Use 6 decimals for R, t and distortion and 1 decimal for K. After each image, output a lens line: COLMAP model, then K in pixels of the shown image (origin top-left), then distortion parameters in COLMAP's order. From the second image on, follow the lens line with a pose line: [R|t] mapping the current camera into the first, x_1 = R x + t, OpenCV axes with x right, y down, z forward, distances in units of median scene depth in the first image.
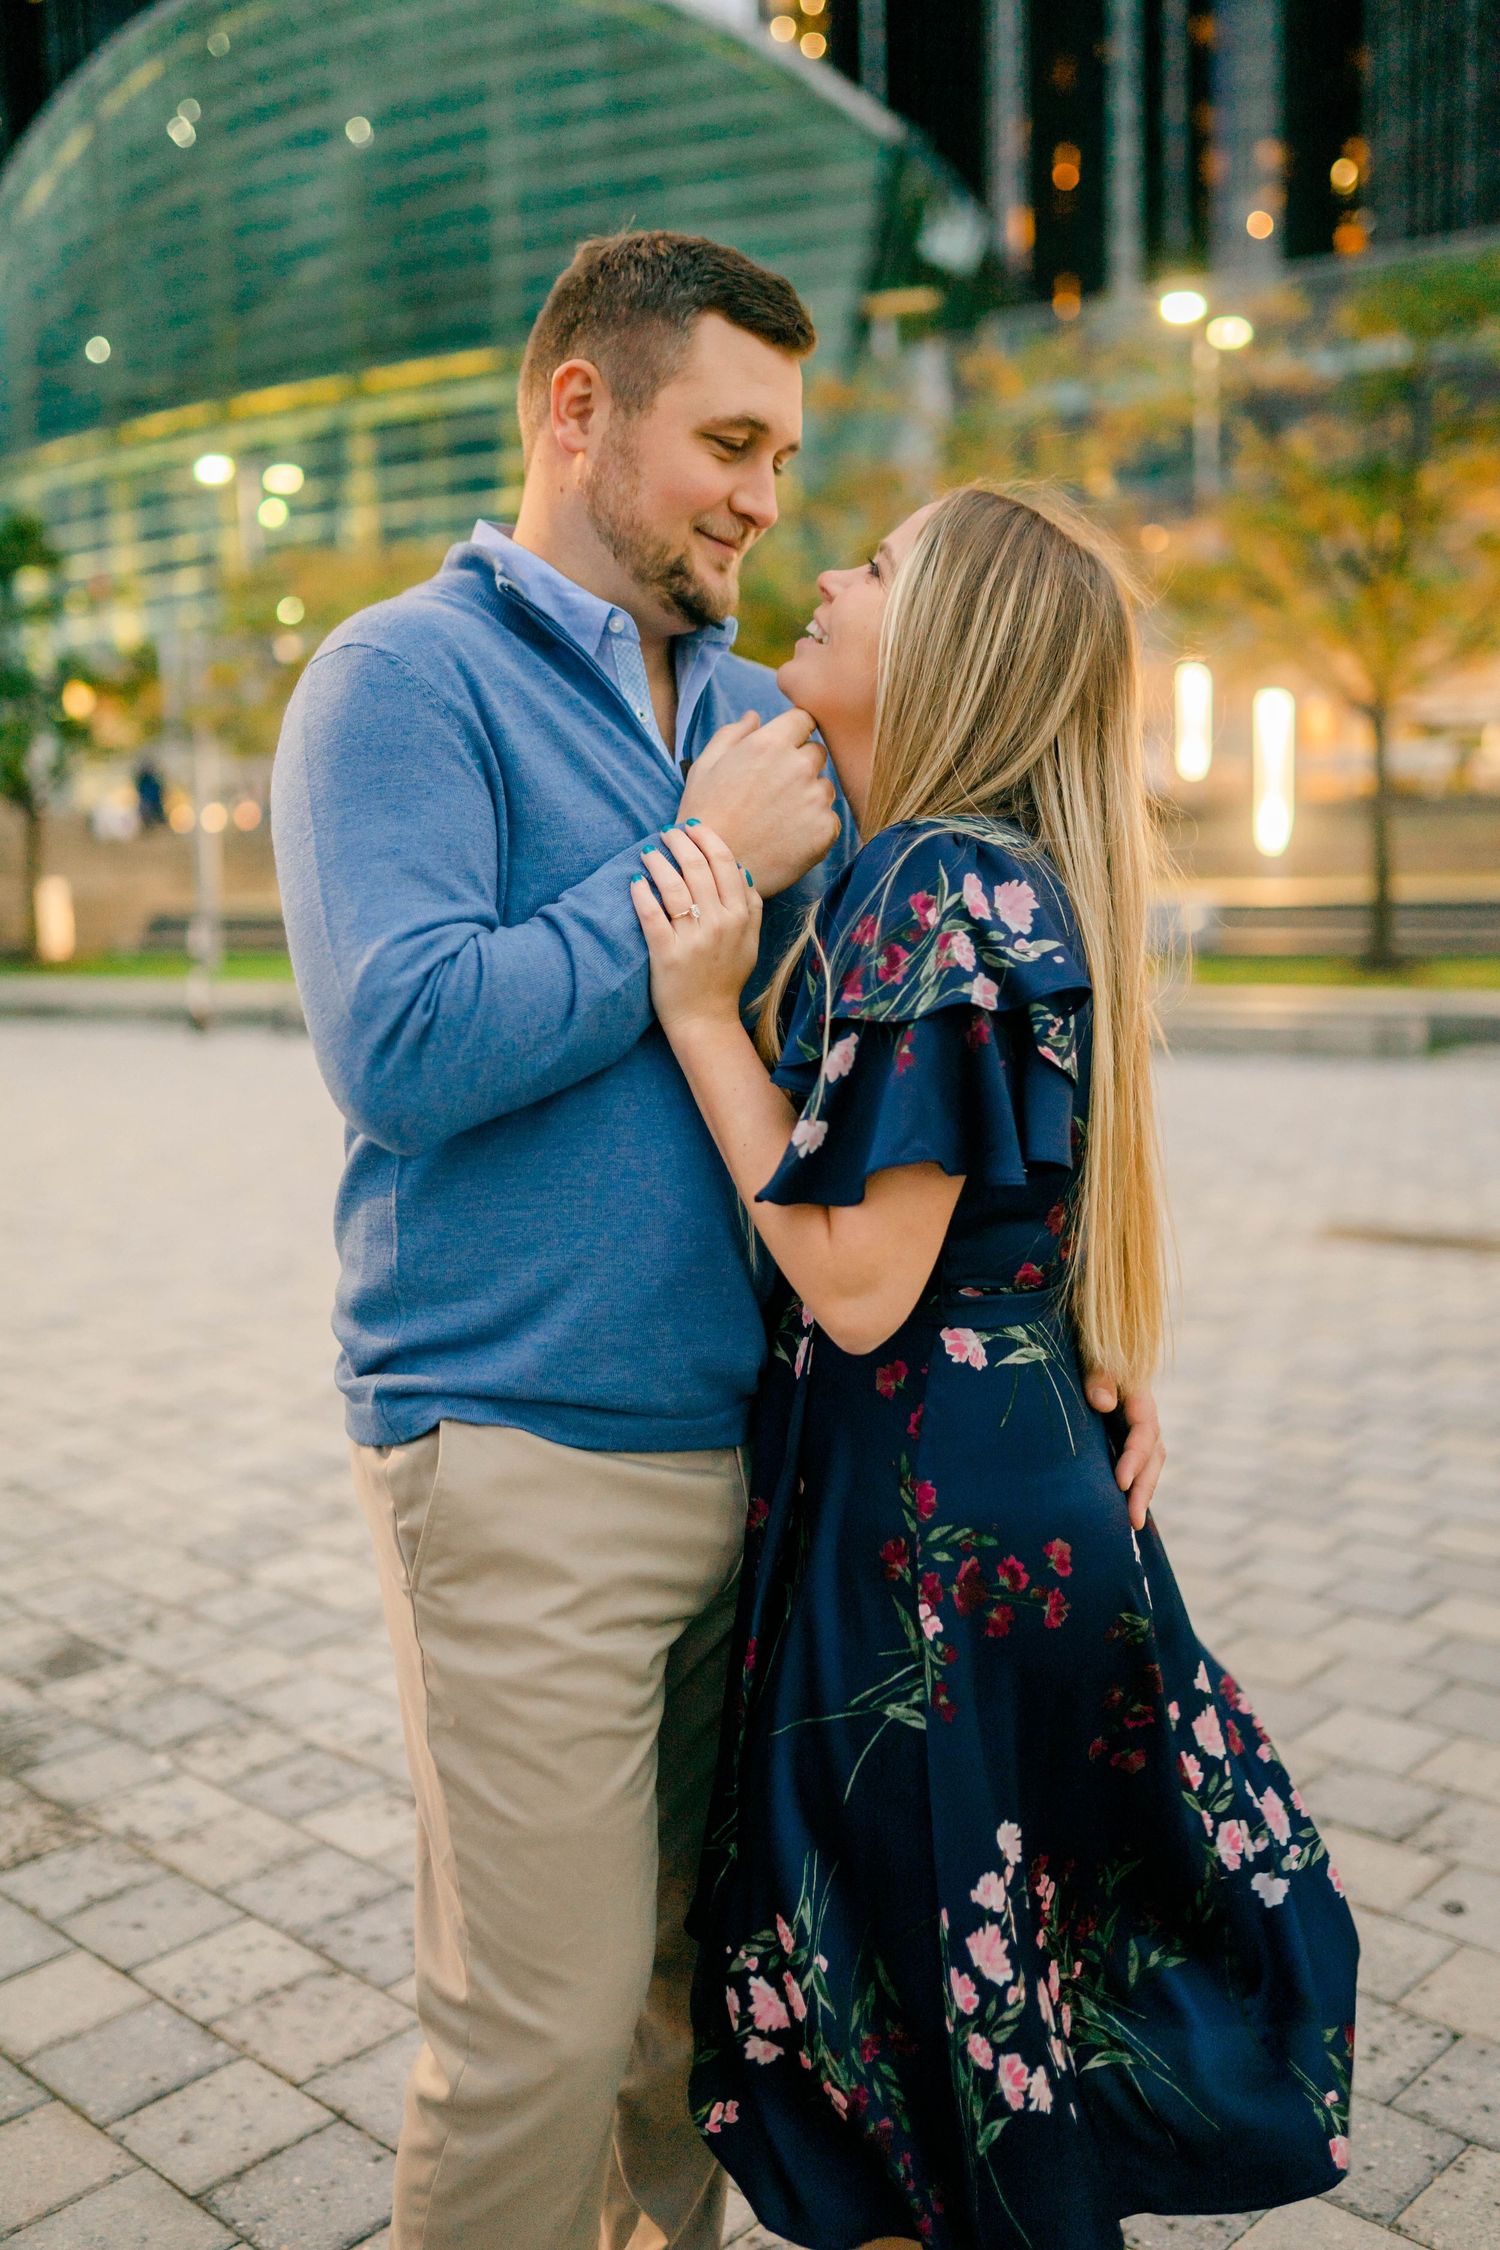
lens RADIAL K [[2140.9, 0, 685.2], [0, 2140.9, 1128.5], [0, 0, 1]] dist [0.101173, -0.289133]
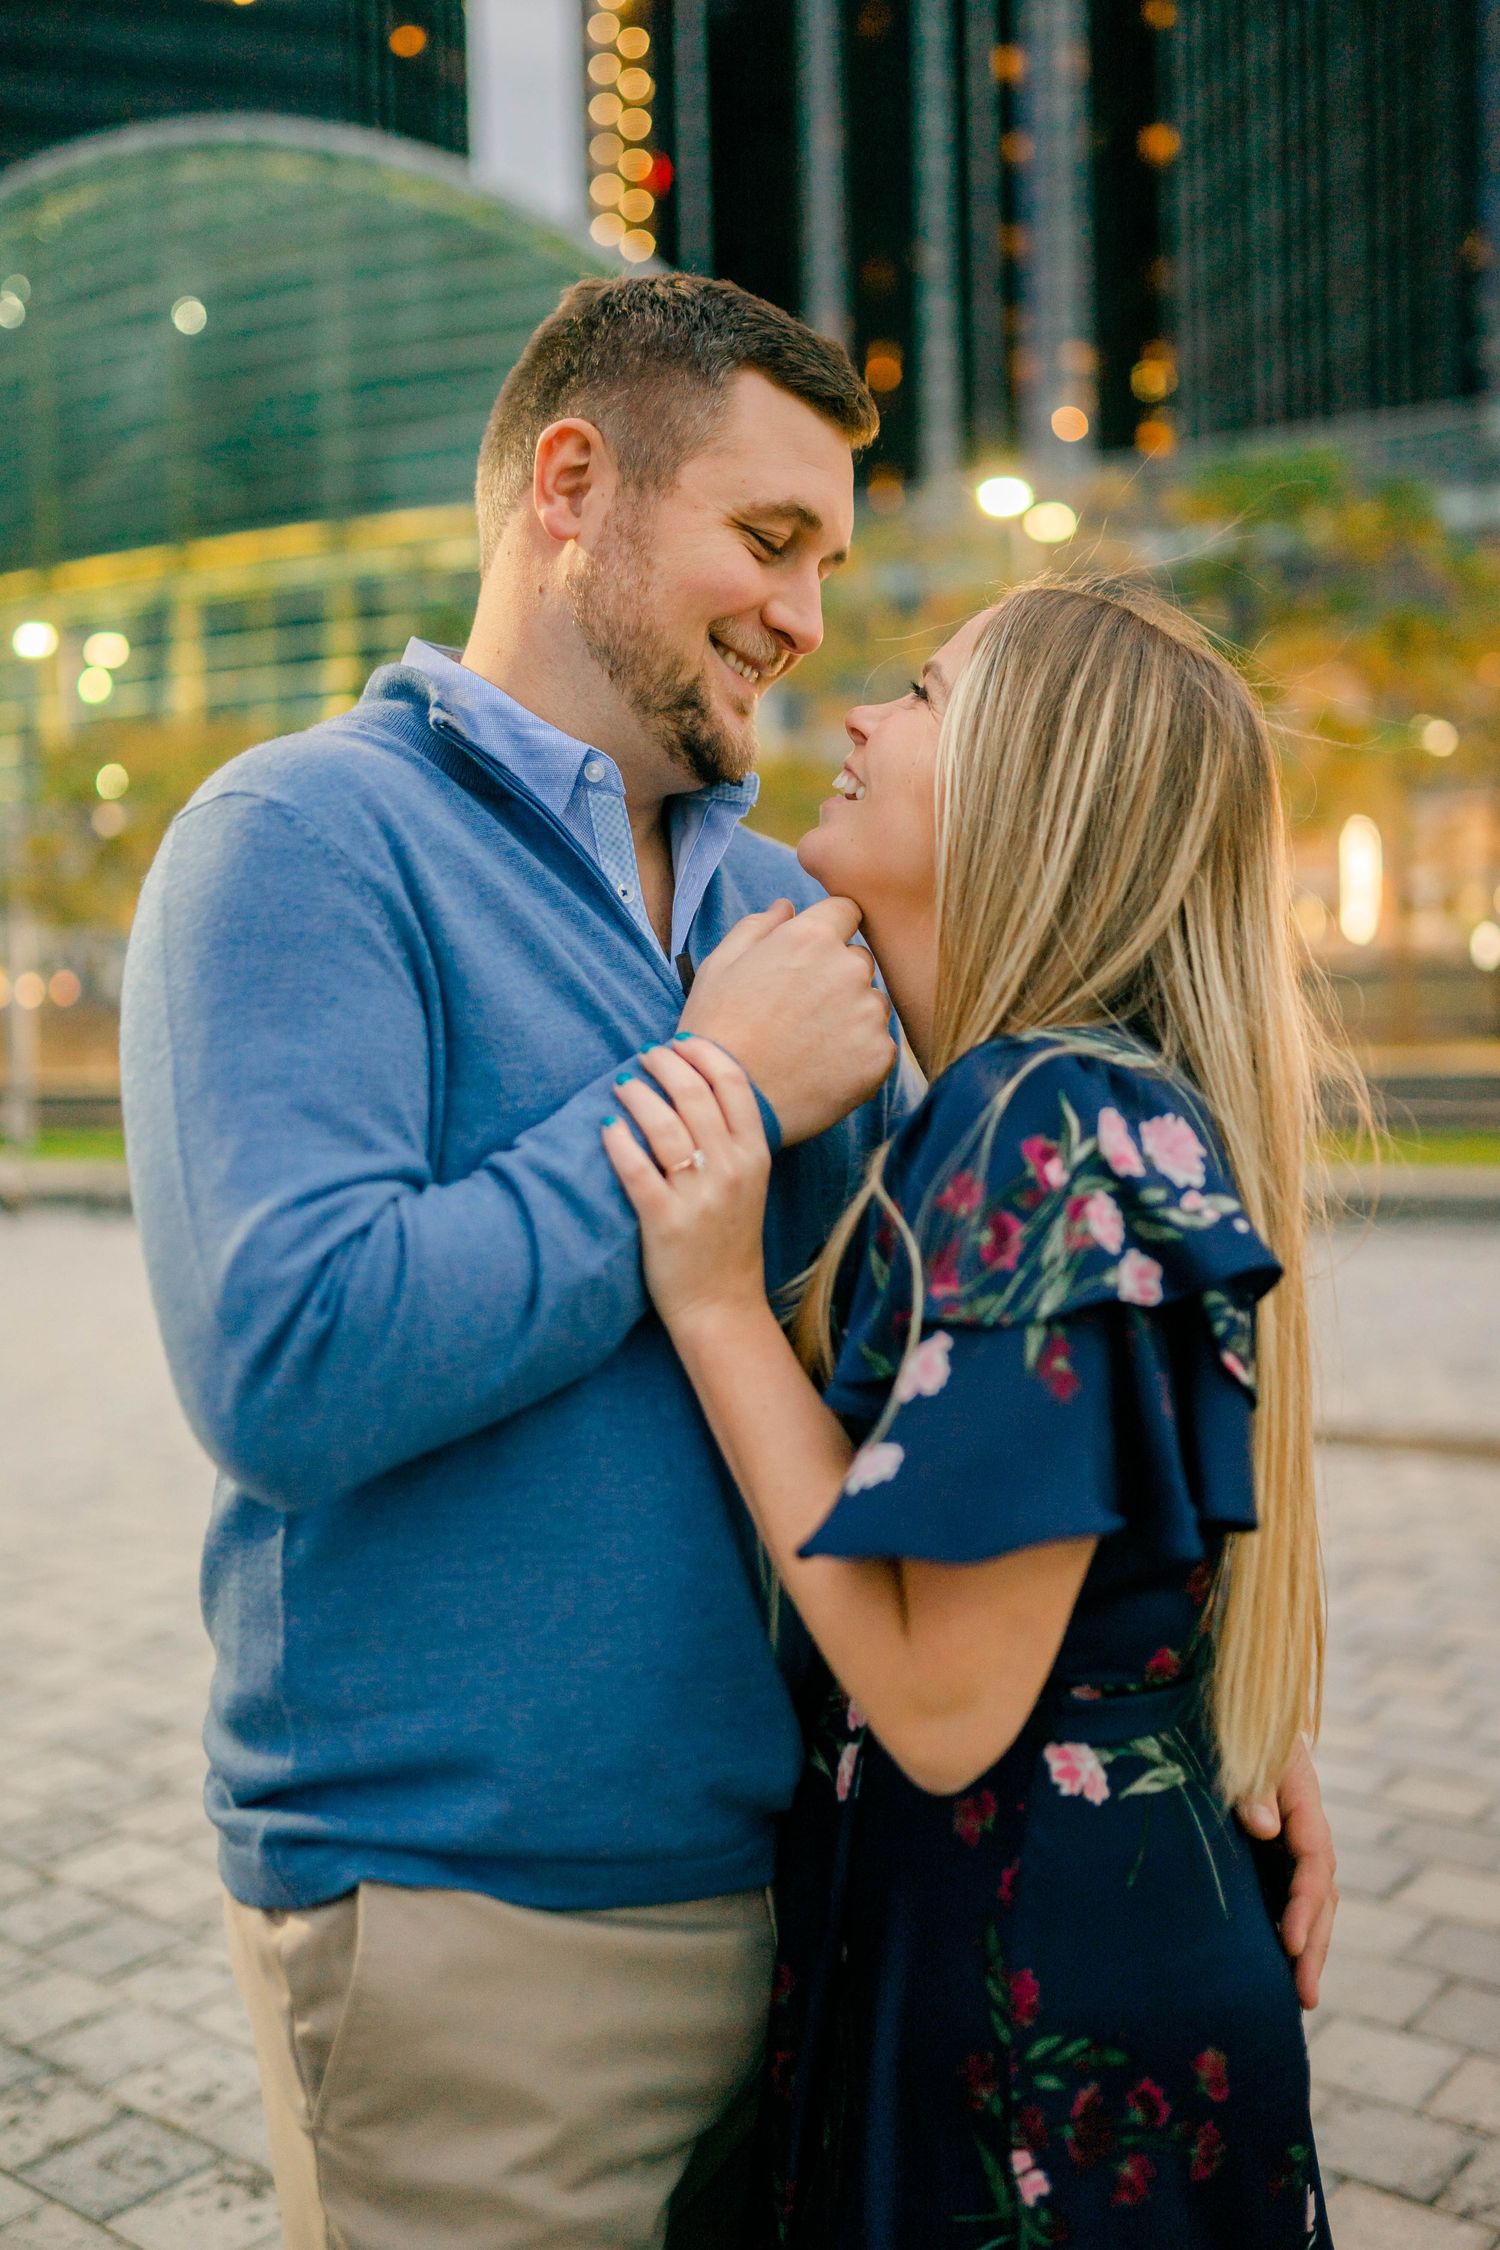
lens RADIAL K [[2163.3, 0, 759.7], [0, 2163.3, 1115.2], [0, 0, 1]] dist [-0.104494, 0.165646]
pose [[0.992929, 0.017772, 0.117375, -0.066844], [-0.009007, 0.997159, -0.074790, -0.057851], [-0.118370, 0.073204, 0.990267, 0.264331]]
